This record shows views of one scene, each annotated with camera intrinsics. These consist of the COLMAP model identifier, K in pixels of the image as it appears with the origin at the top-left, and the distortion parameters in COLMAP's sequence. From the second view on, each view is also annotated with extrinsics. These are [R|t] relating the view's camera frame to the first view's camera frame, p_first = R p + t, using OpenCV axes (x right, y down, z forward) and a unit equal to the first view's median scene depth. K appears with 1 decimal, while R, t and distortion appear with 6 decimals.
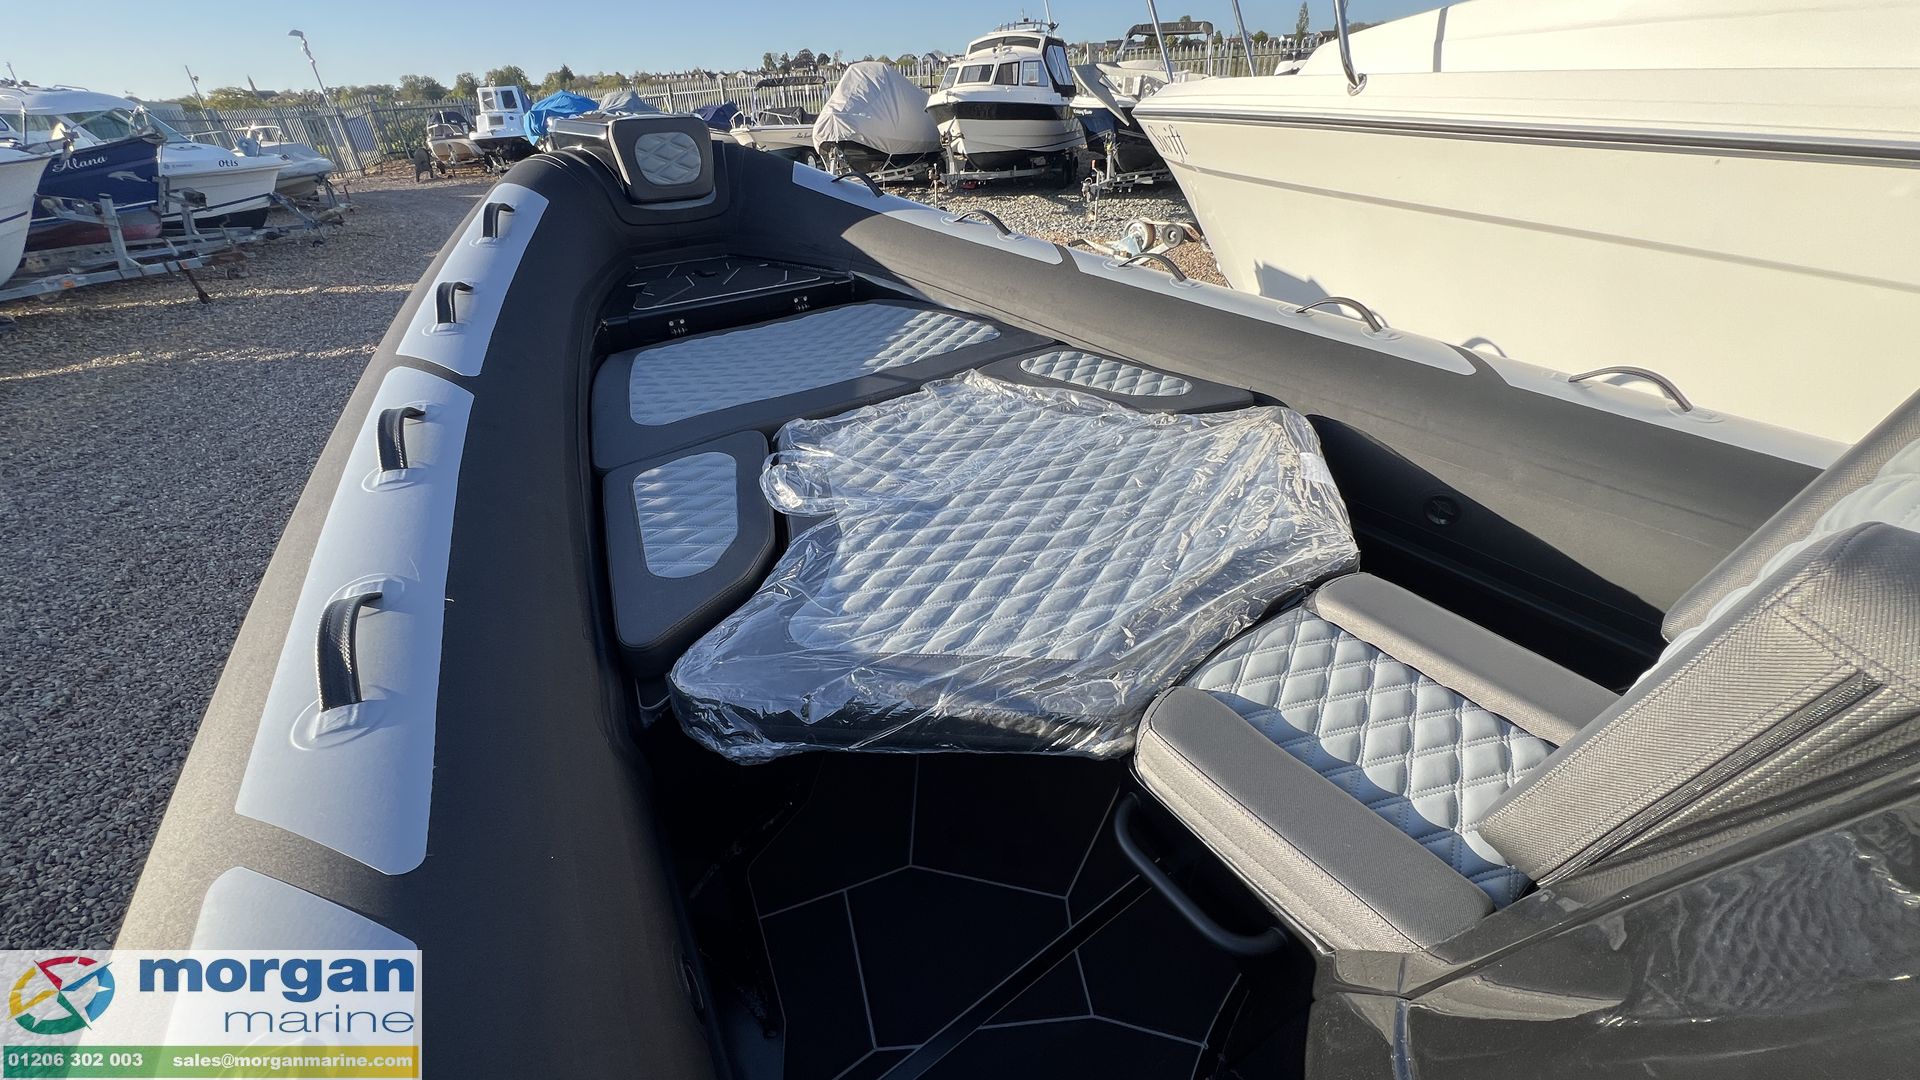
lens RADIAL K [[768.8, 0, 962.9], [0, 768.8, 551.0], [0, 0, 1]] dist [-0.002295, 0.000419]
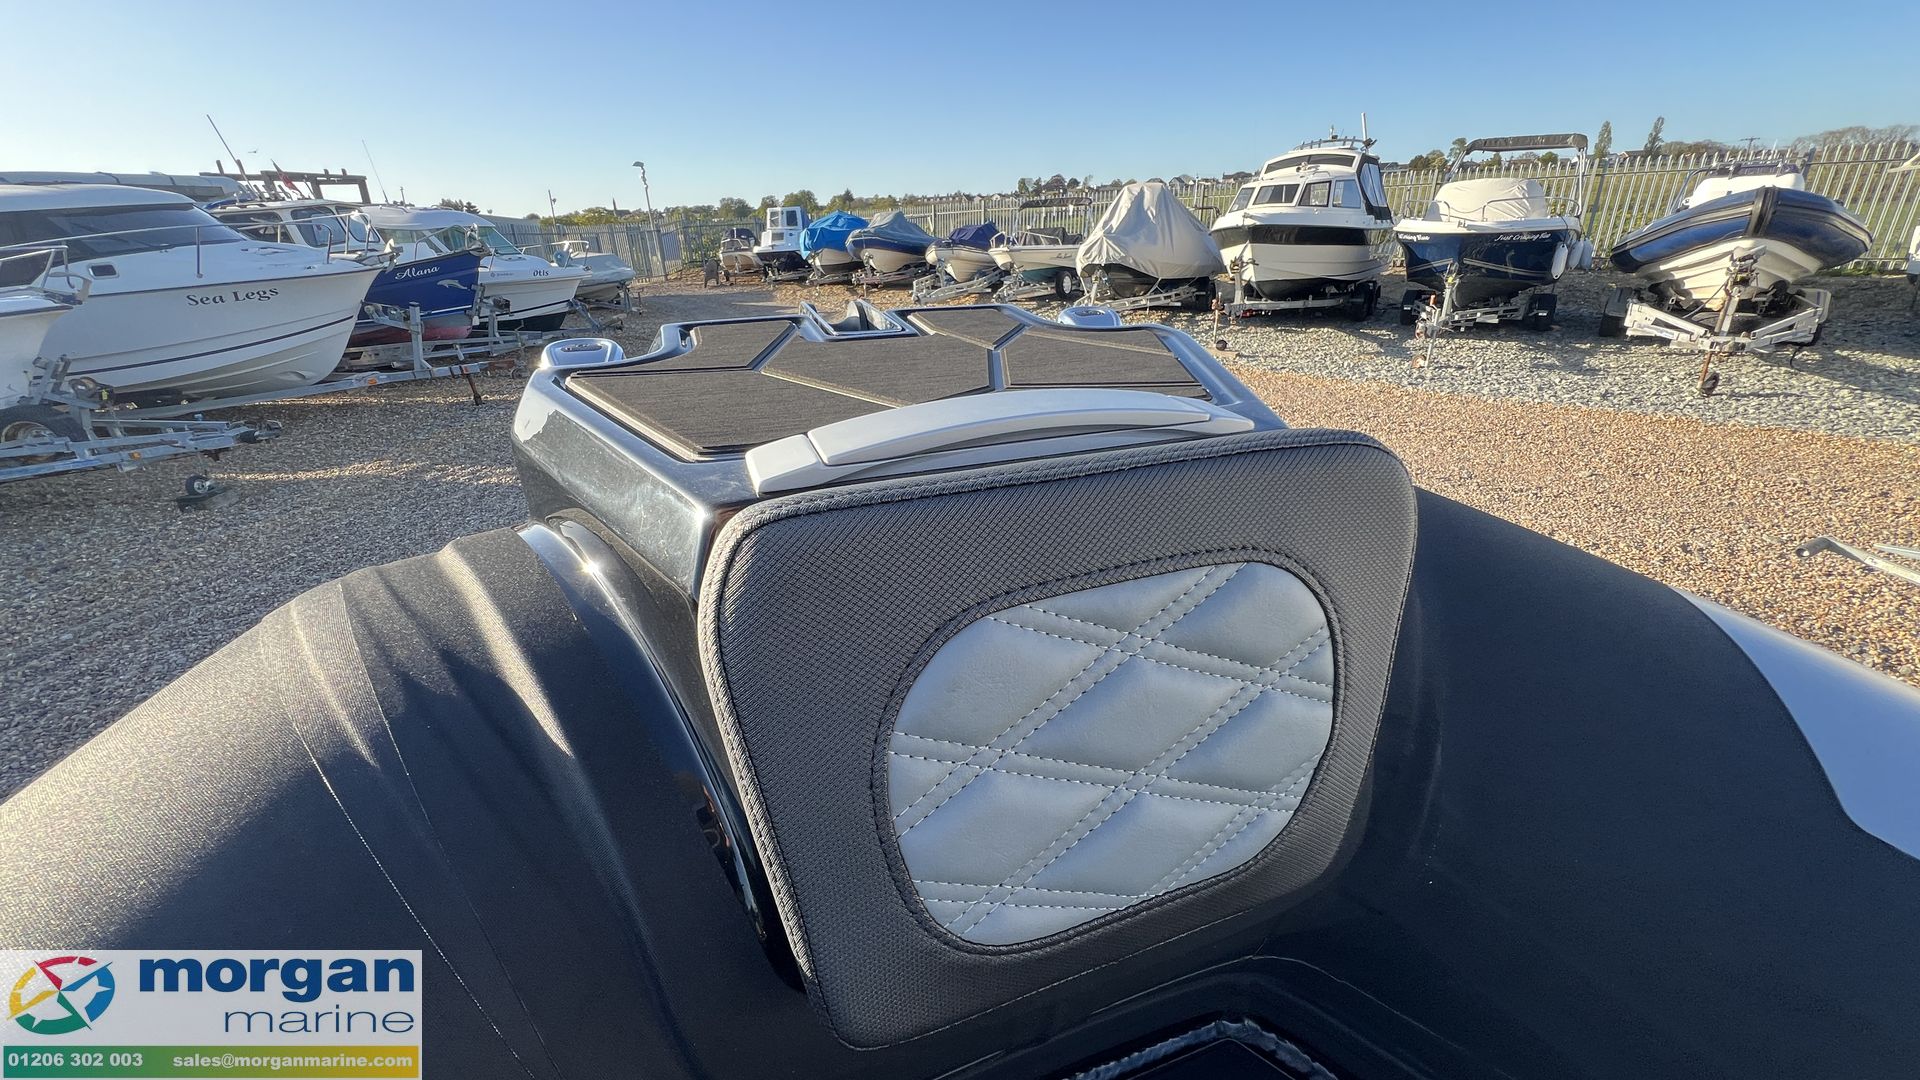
lens RADIAL K [[779.5, 0, 962.8], [0, 779.5, 551.4], [0, 0, 1]] dist [-0.002575, 0.000722]
pose [[0.961106, 0.112435, -0.252256, -0.052478], [-0.143724, 0.983575, -0.109198, -0.072527], [0.235835, 0.141207, 0.961479, 0.119158]]
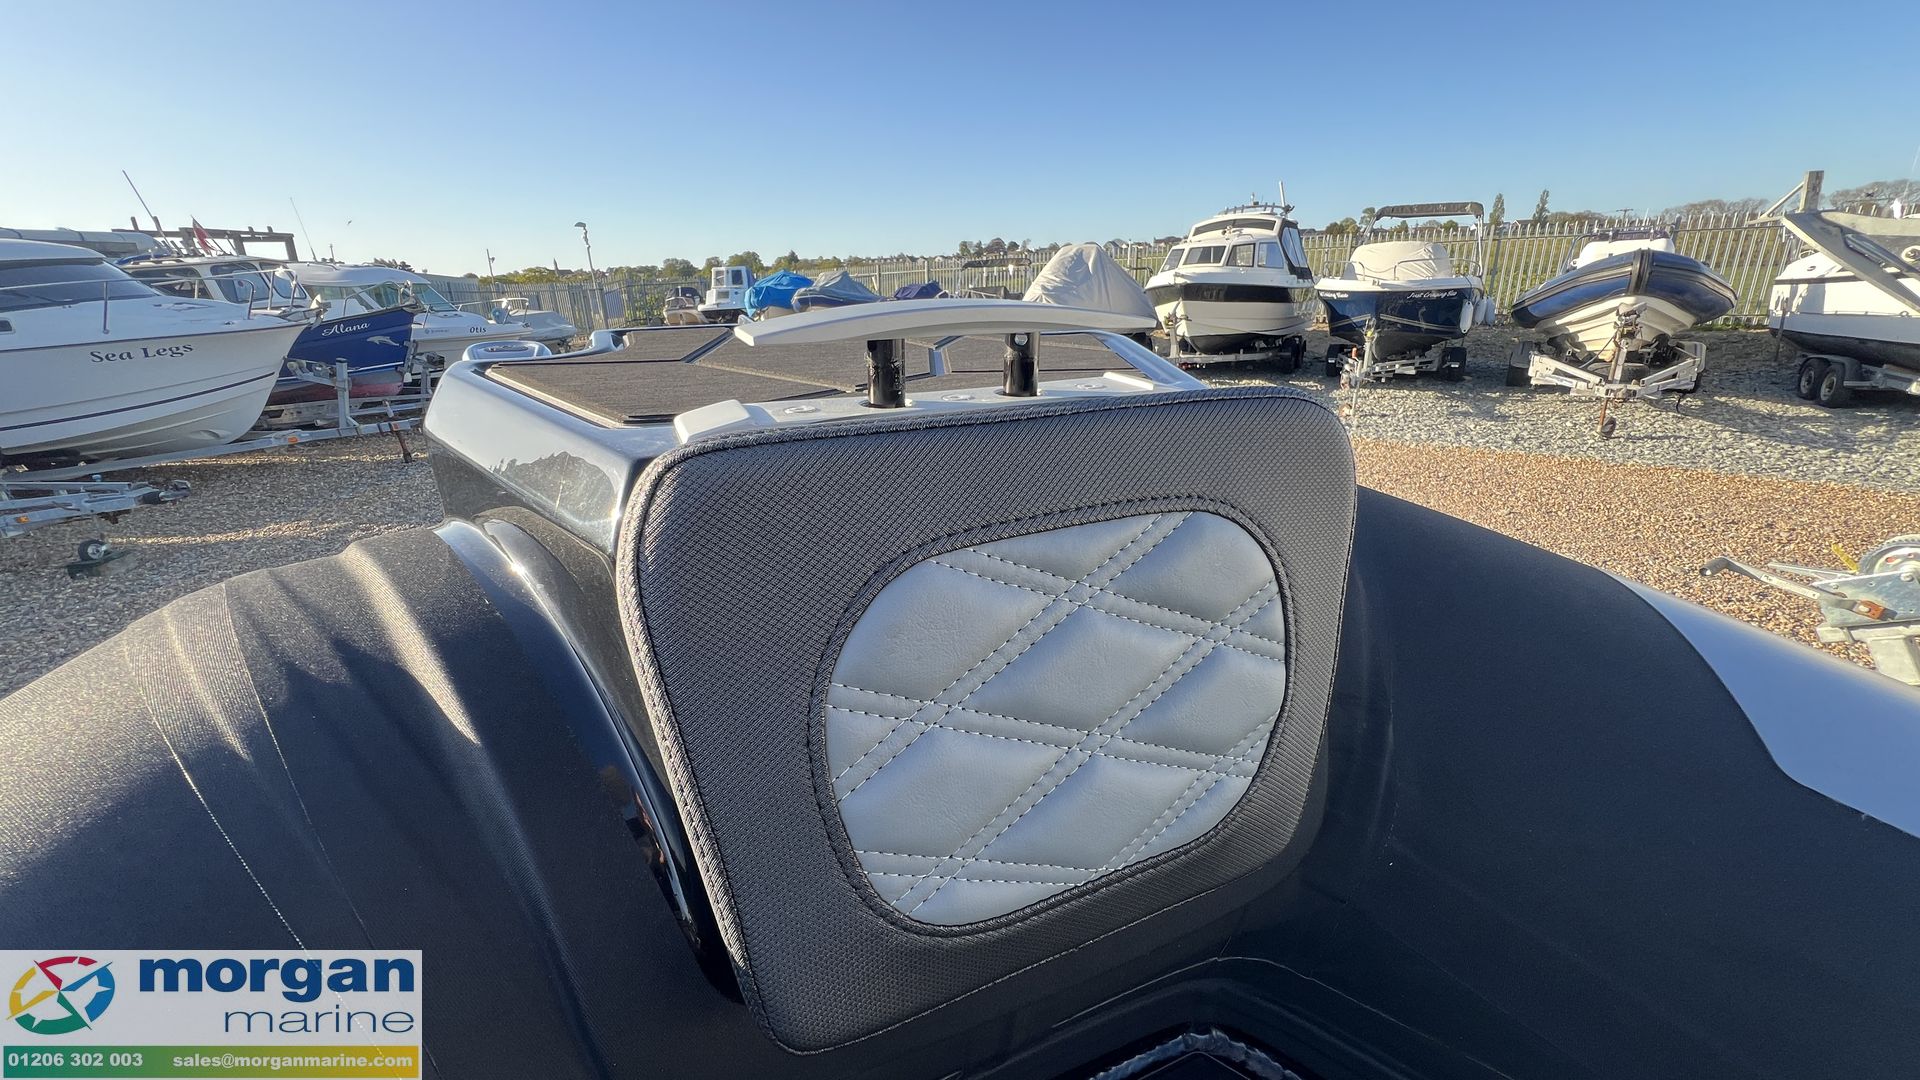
lens RADIAL K [[779.5, 0, 964.0], [0, 779.5, 550.0], [0, 0, 1]] dist [-0.002575, 0.000722]
pose [[0.977869, 0.075032, -0.195303, -0.052255], [-0.111924, 0.976282, -0.185326, -0.070492], [0.176766, 0.203084, 0.963074, 0.120256]]
